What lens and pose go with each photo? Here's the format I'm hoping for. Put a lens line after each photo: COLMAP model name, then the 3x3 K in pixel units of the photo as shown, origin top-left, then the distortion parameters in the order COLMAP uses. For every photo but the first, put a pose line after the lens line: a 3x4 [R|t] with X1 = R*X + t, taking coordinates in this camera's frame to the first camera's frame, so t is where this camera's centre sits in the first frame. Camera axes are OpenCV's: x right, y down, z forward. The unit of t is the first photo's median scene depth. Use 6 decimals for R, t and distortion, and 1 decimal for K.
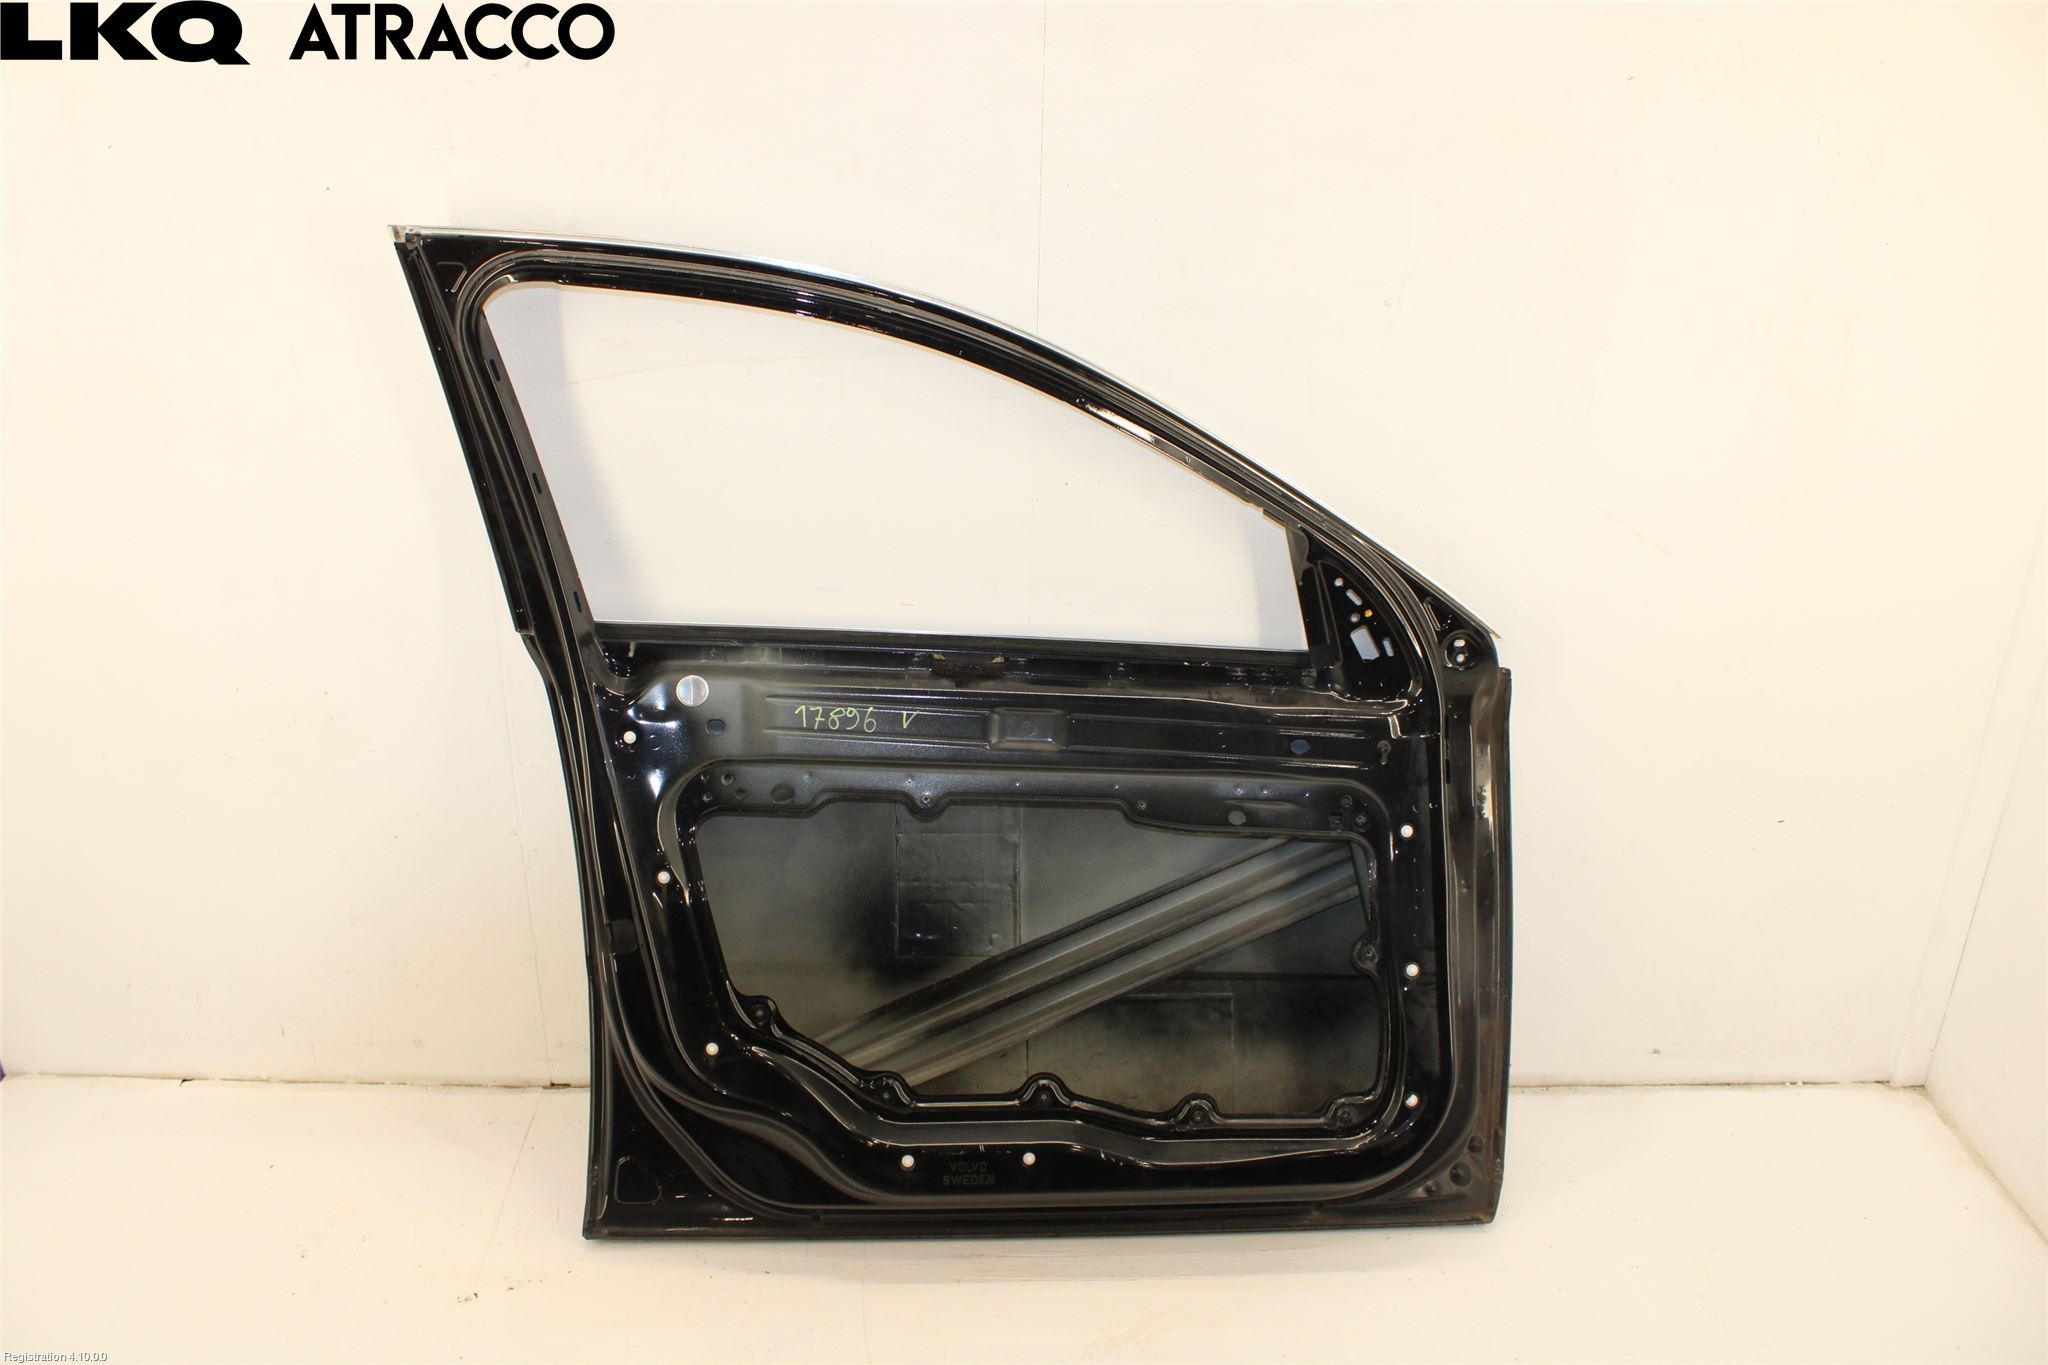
lens RADIAL K [[2030.8, 0, 1024.0], [0, 2030.8, 682.5], [0, 0, 1]] dist [-0.007741, 0.001950]
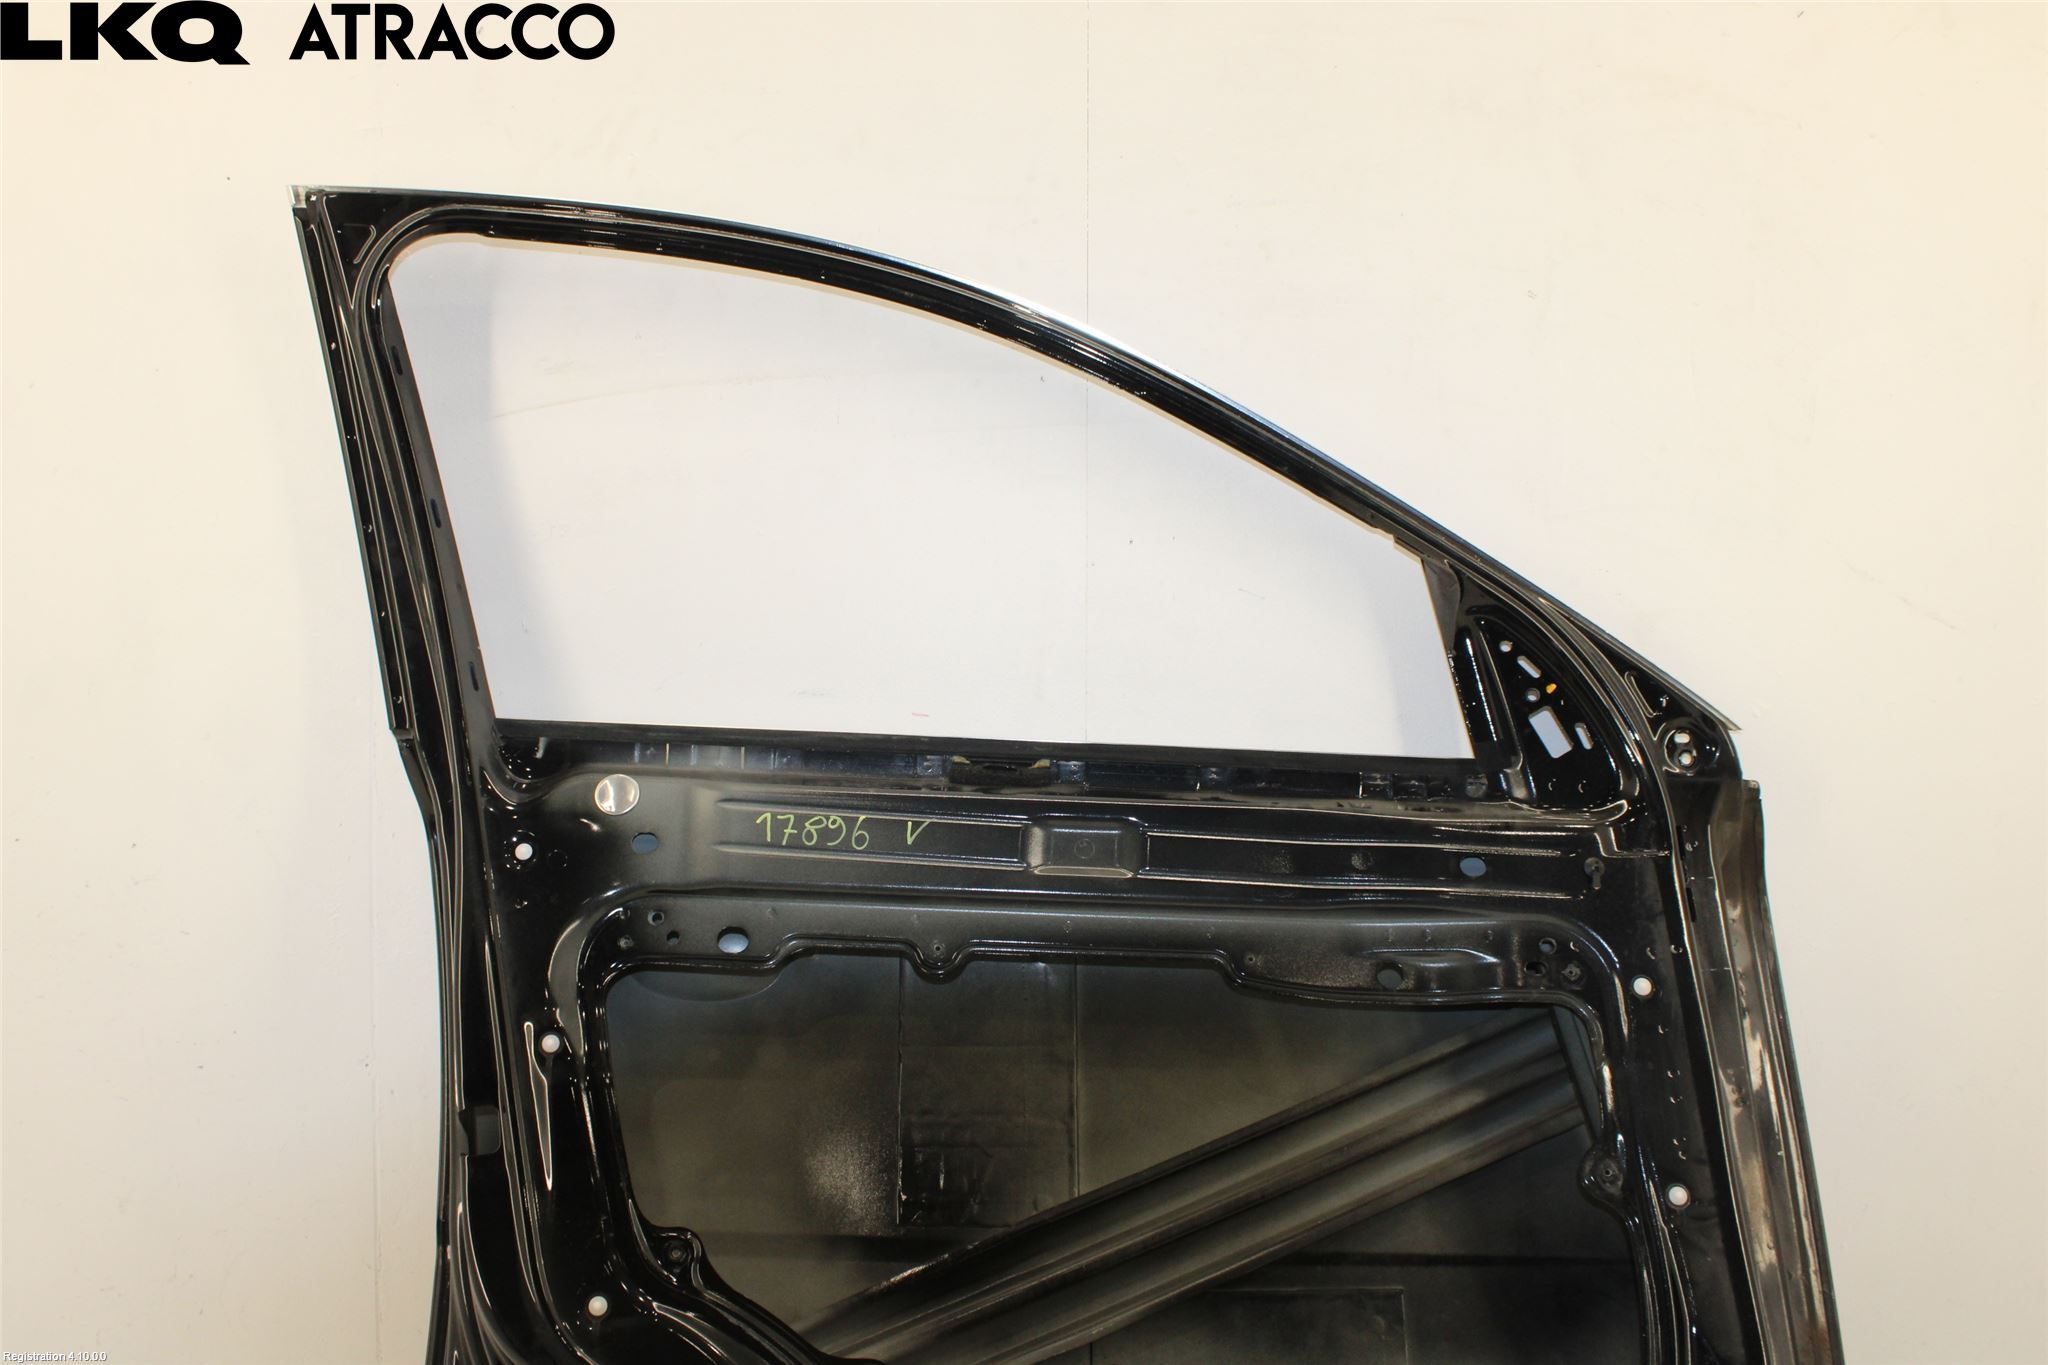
lens RADIAL K [[2051.0, 0, 1024.0], [0, 2051.0, 682.5], [0, 0, 1]] dist [-0.092657, 0.232027]
pose [[0.998855, -0.018962, -0.043919, 0.013484], [-0.002608, 0.895144, -0.445770, 0.287244], [0.047767, 0.445374, 0.894069, 0.335607]]
